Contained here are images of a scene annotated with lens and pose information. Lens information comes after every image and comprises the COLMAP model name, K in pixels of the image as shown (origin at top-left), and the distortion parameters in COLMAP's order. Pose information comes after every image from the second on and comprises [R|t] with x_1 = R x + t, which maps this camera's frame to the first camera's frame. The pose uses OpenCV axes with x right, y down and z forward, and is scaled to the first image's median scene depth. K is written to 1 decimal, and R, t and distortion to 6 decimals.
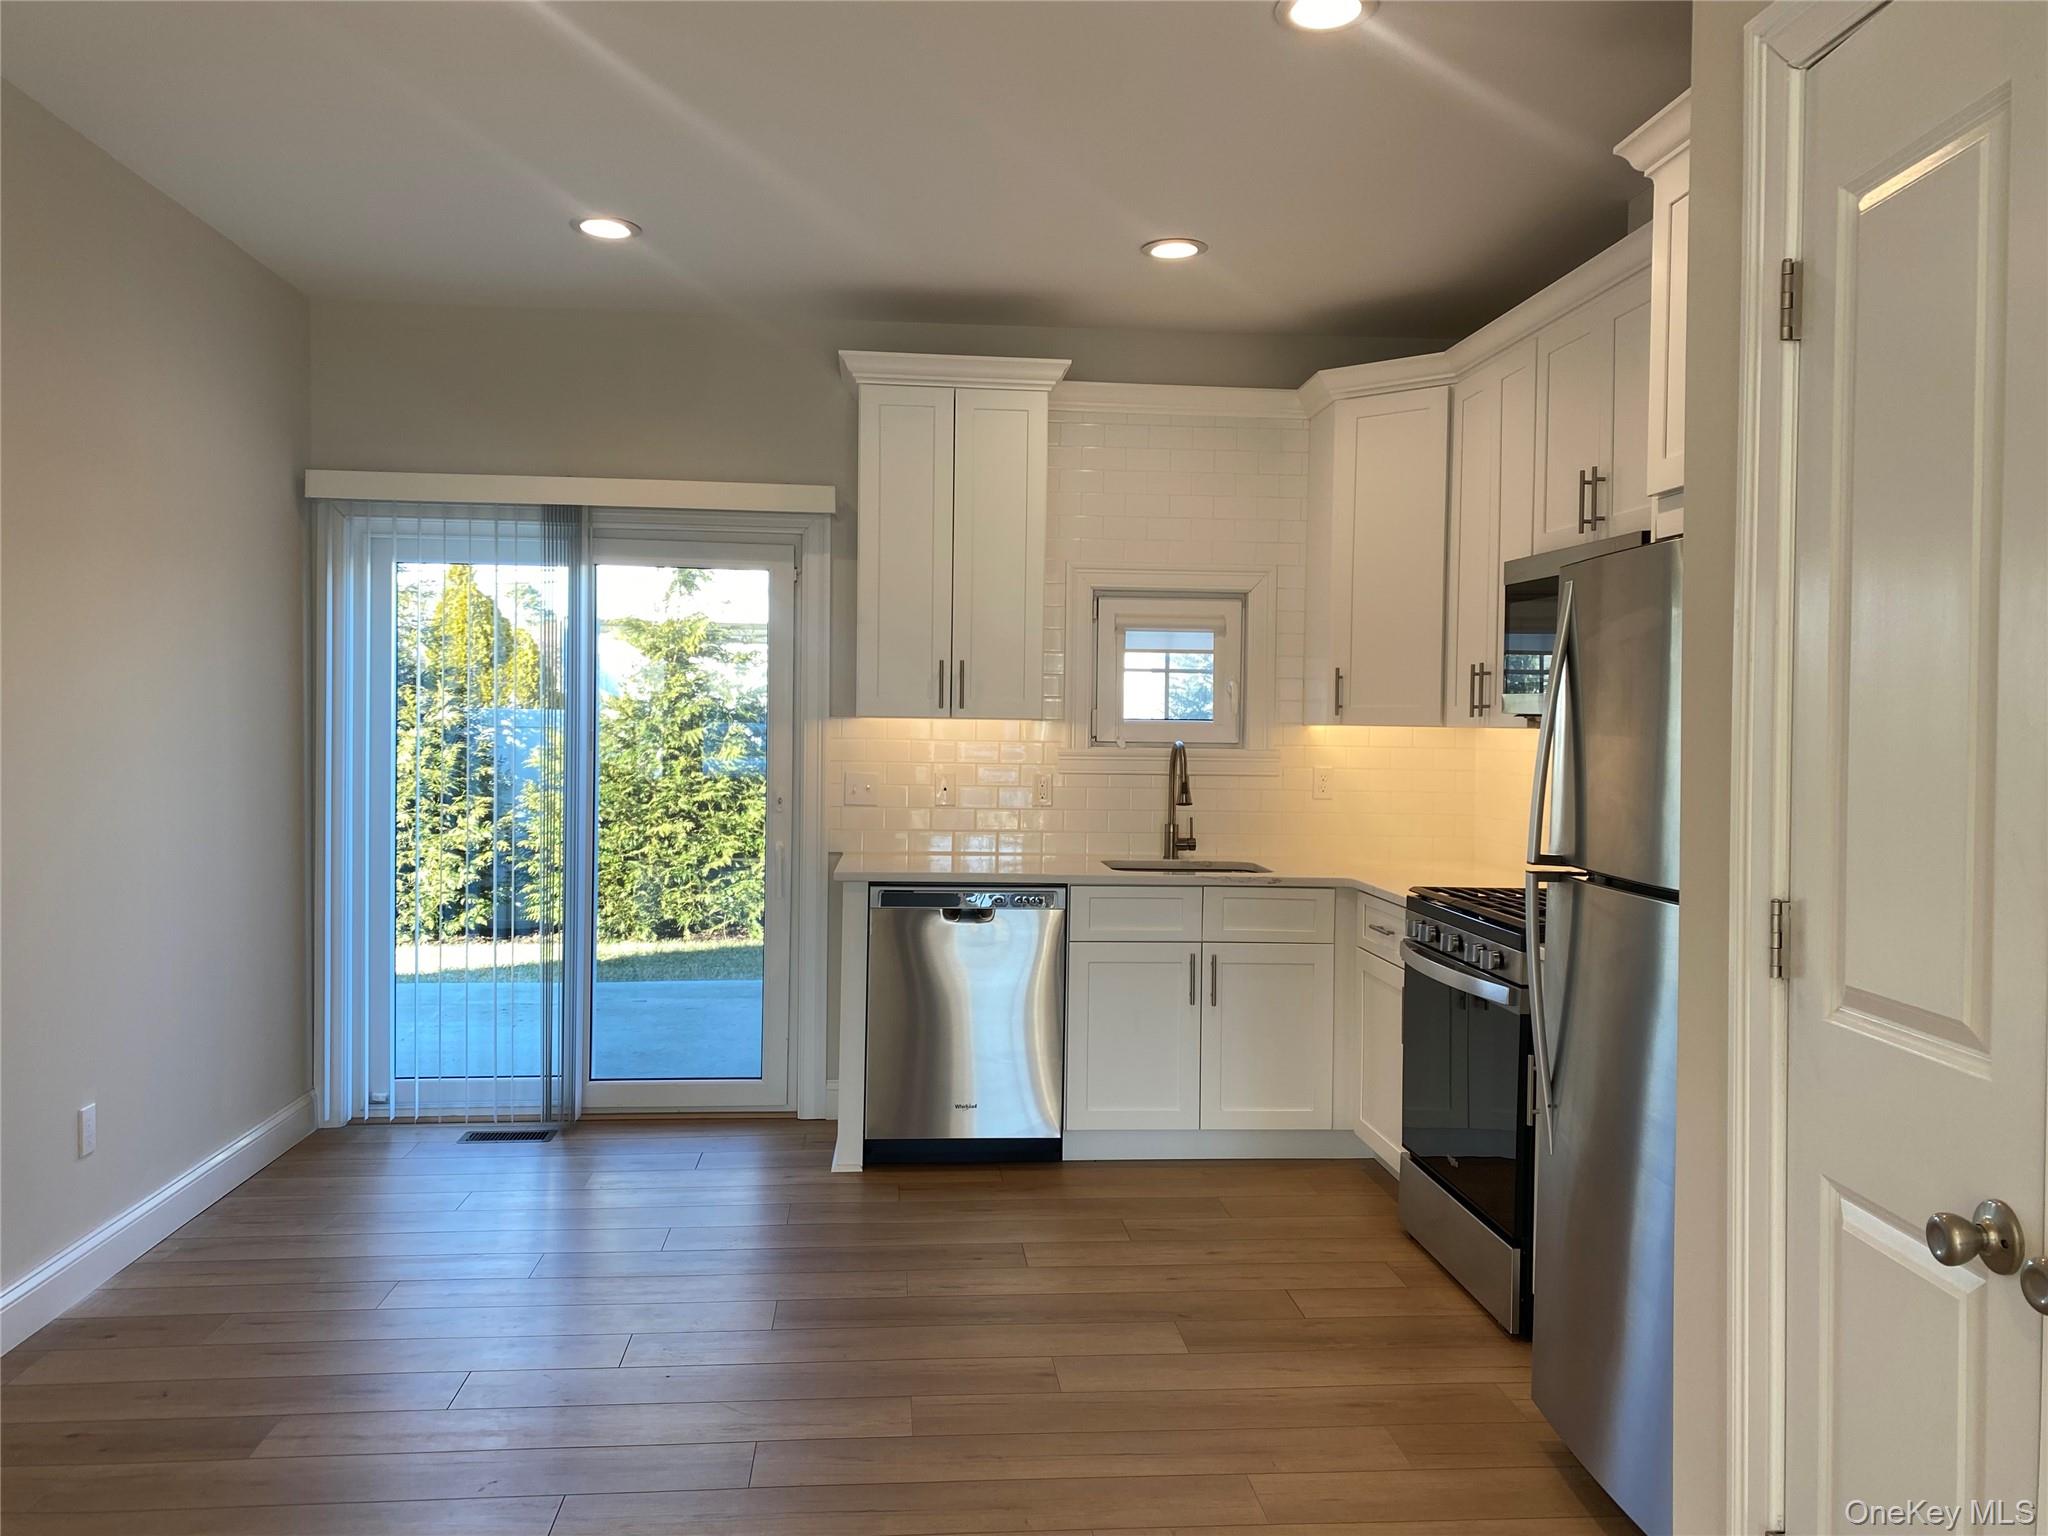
lens RADIAL K [[1552.0, 0, 1019.7], [0, 1552.0, 769.3], [0, 0, 1]] dist [0.053613, -0.016142]
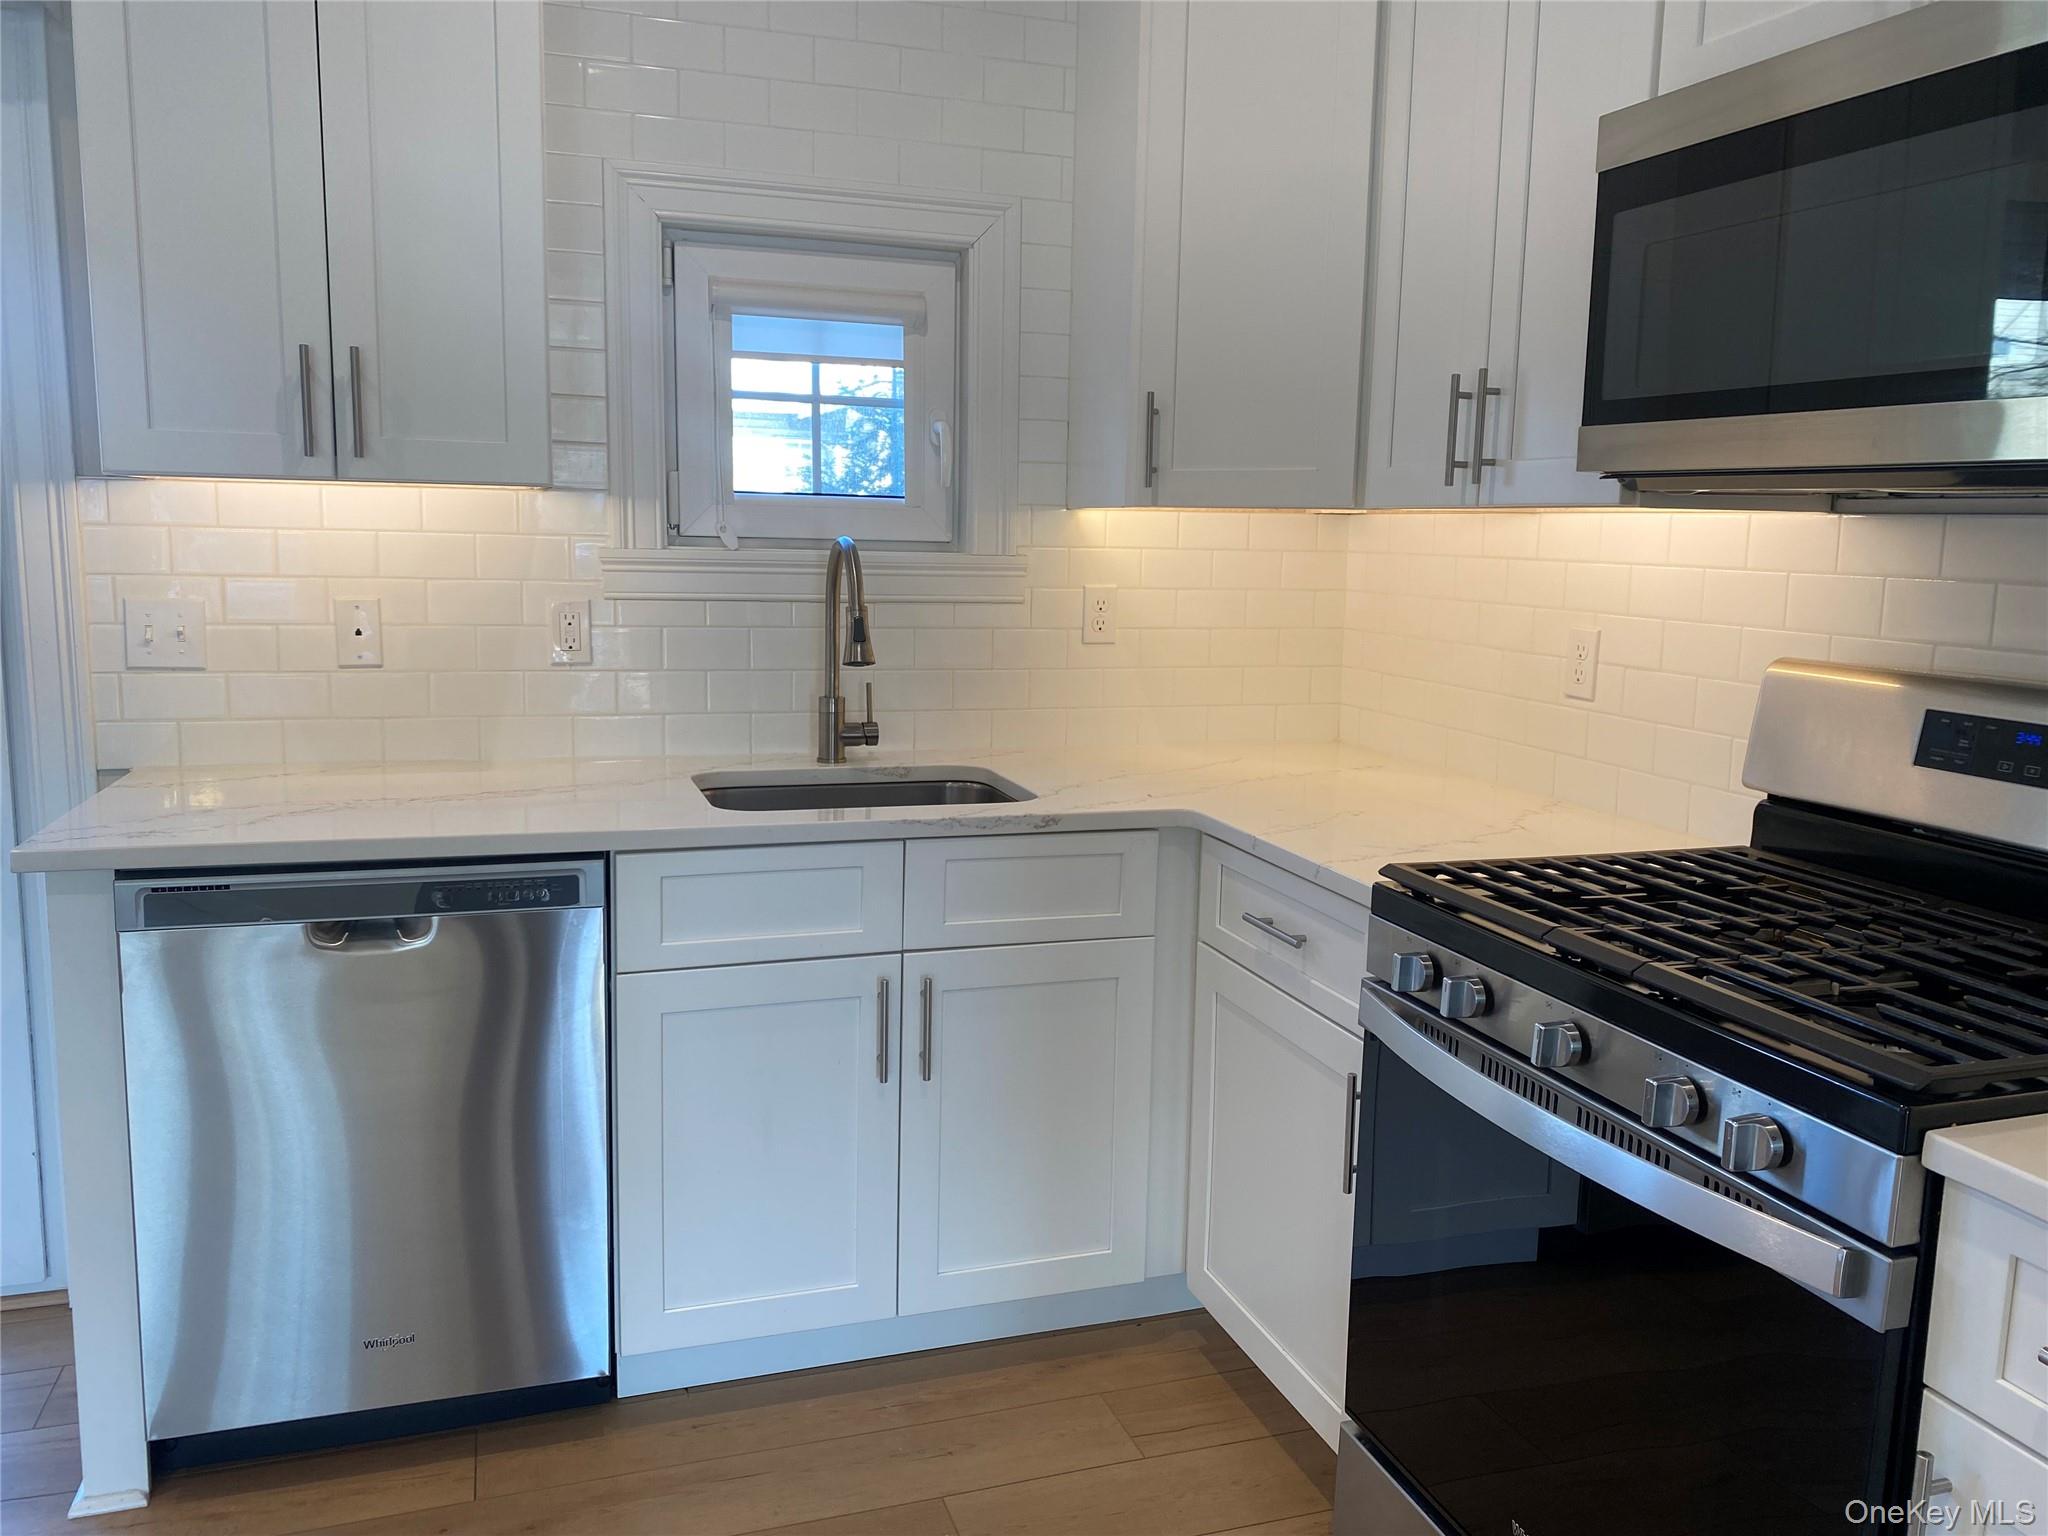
lens RADIAL K [[1552.0, 0, 1012.6], [0, 1552.0, 759.5], [0, 0, 1]] dist [0.053613, -0.016142]
pose [[0.973757, -0.028291, 0.225827, 0.037822], [0.001100, 0.992817, 0.119636, -0.006025], [-0.227589, -0.116248, 0.966793, 0.467213]]
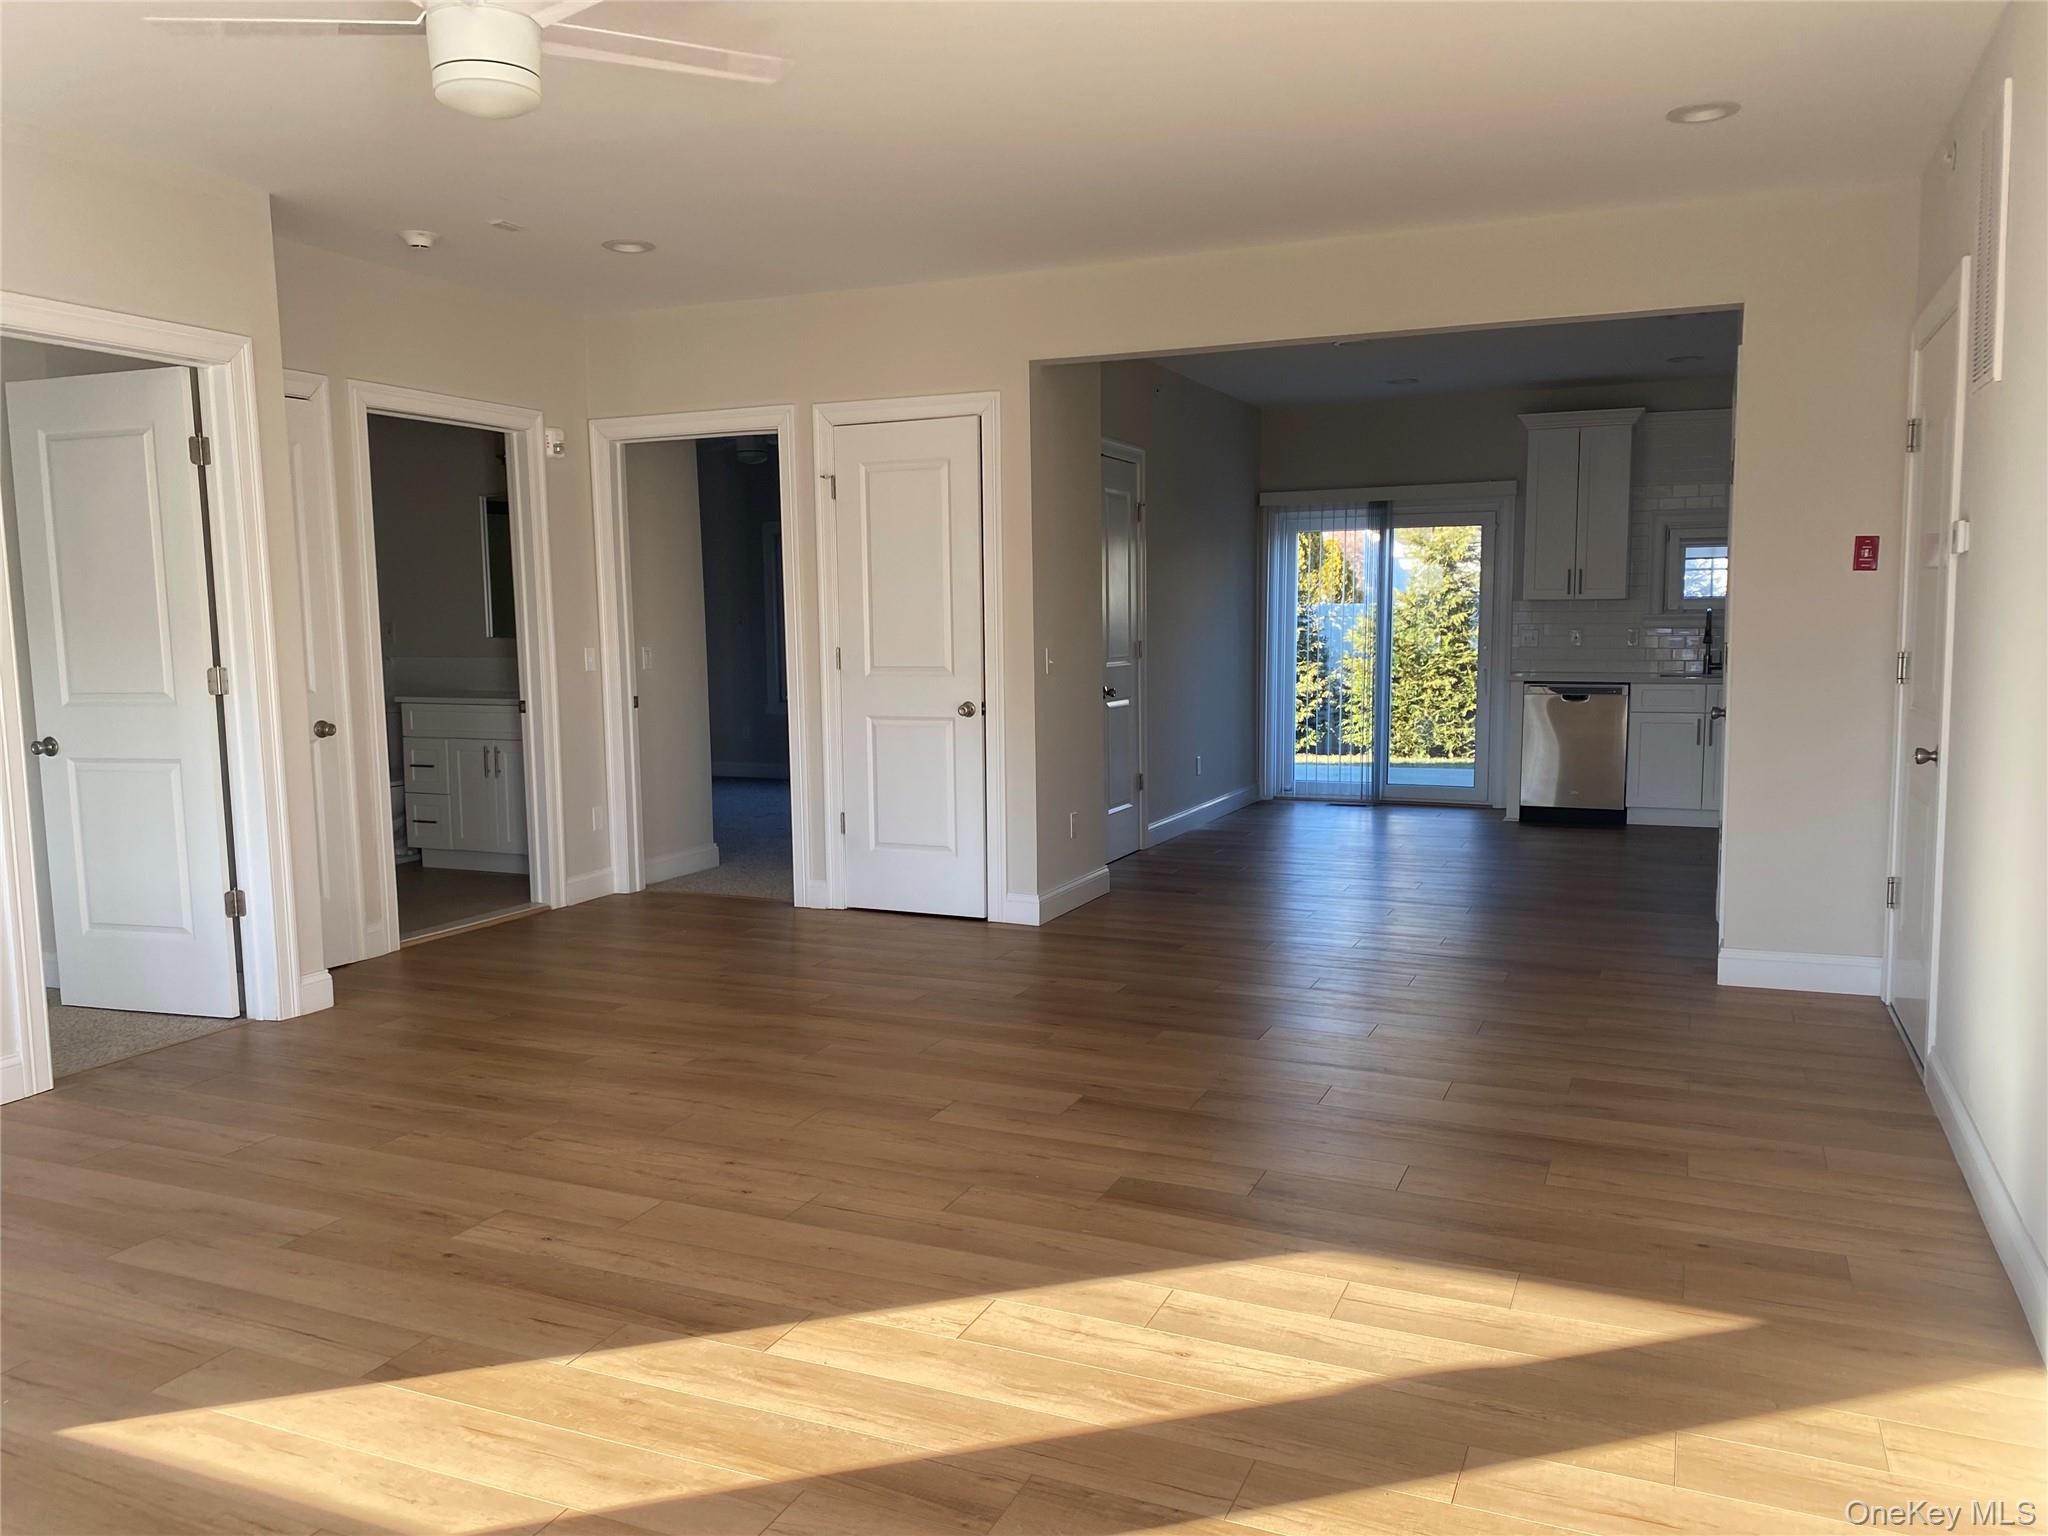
lens RADIAL K [[1552.0, 0, 1010.1], [0, 1552.0, 789.0], [0, 0, 1]] dist [0.053613, -0.016142]
pose [[0.876186, 0.032262, -0.480892, 0.263859], [0.006185, 0.996922, 0.078150, 0.042757], [0.481933, -0.071448, 0.873290, -0.984016]]
